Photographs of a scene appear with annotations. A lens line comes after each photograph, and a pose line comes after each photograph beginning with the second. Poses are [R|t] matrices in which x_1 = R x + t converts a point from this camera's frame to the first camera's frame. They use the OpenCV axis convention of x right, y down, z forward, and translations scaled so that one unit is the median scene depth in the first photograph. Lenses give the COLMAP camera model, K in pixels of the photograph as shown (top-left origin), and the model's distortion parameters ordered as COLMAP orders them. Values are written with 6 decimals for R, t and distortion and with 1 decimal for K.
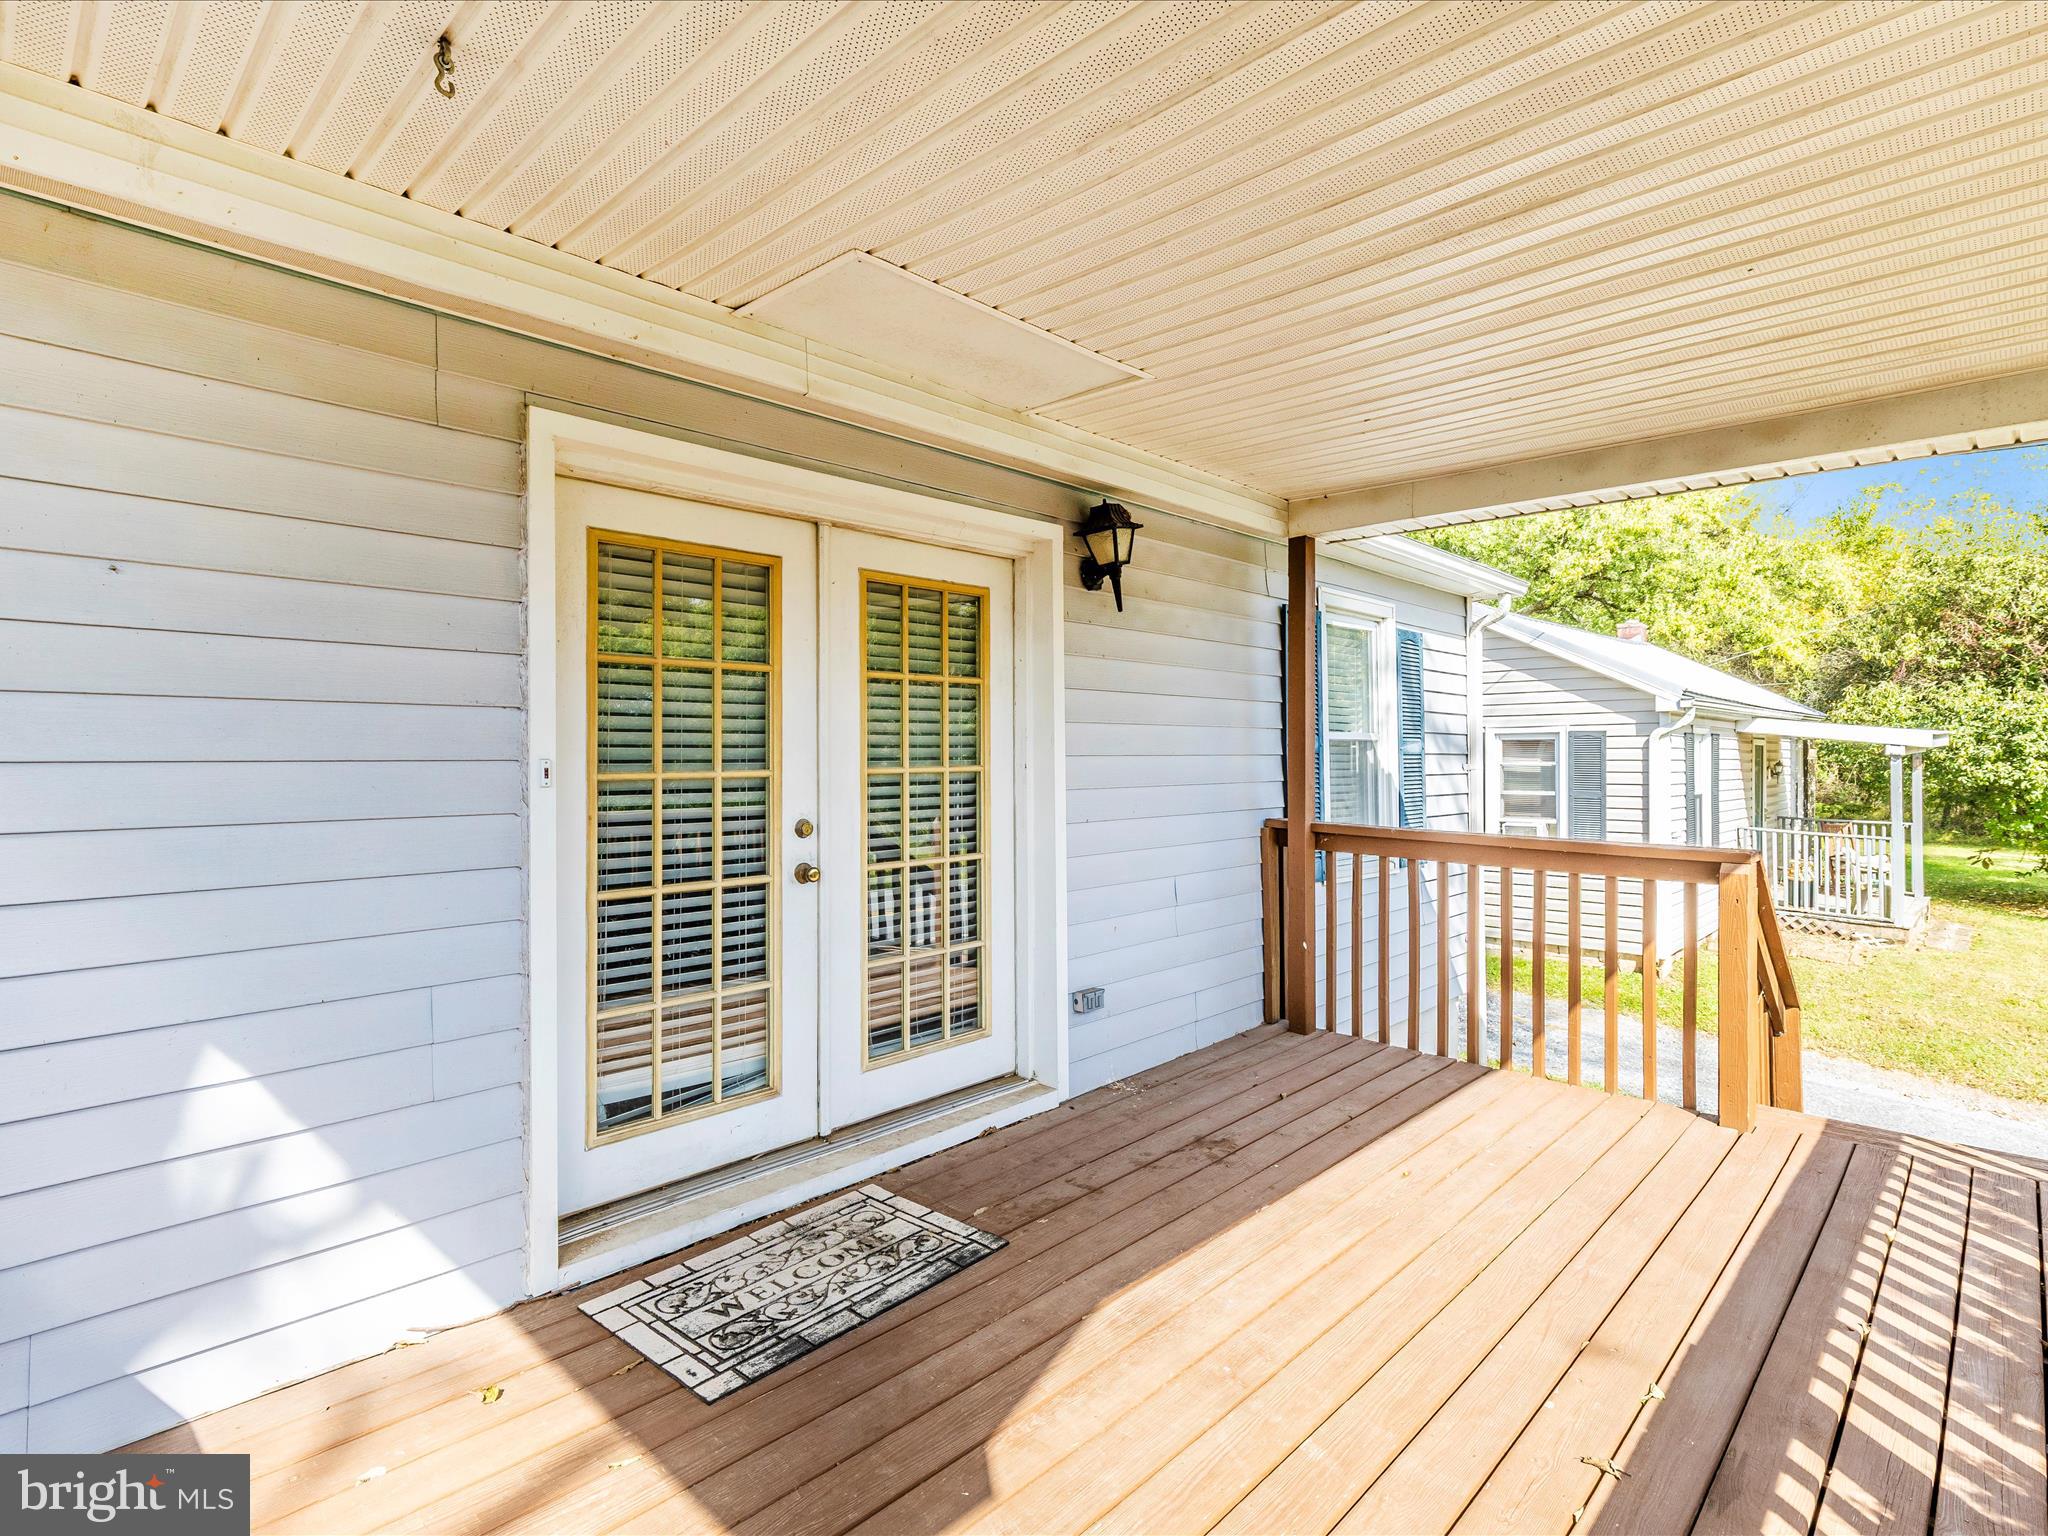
lens RADIAL K [[1048.1, 0, 1028.9], [0, 1048.1, 752.4], [0, 0, 1]] dist [0.001681, -0.000480]
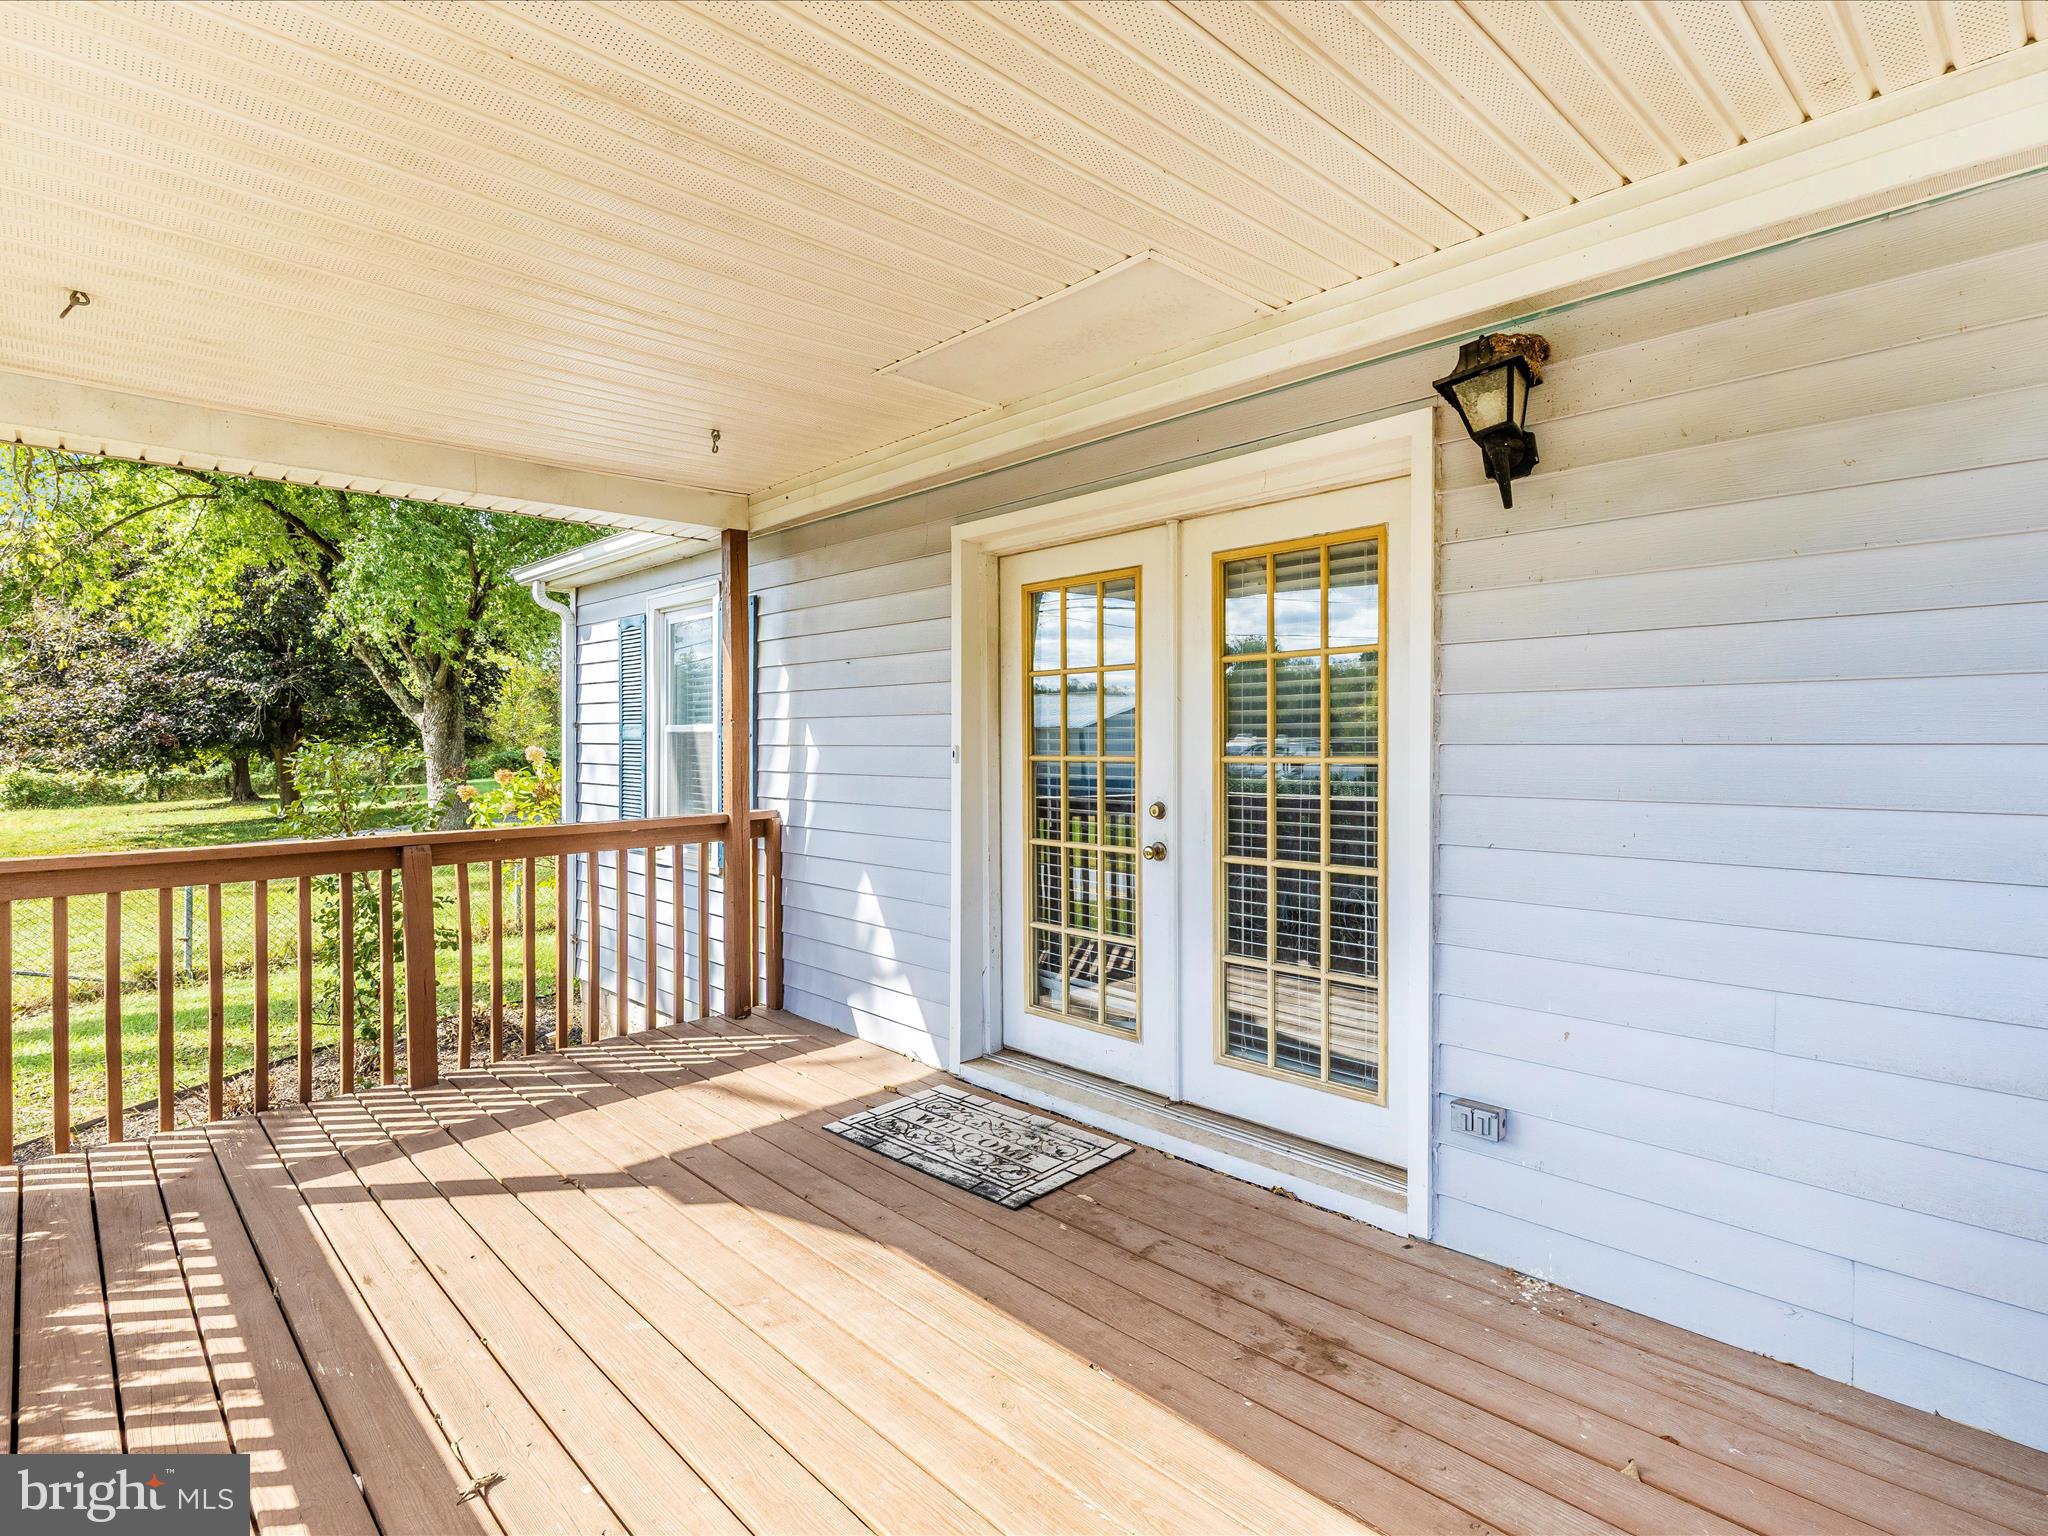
lens RADIAL K [[1048.1, 0, 1044.7], [0, 1048.1, 774.1], [0, 0, 1]] dist [0.001681, -0.000480]
pose [[-0.032863, 0.039385, -0.998684, 0.979220], [0.001020, 0.999224, 0.039372, -0.008675], [0.999459, 0.000275, -0.032878, 1.031132]]
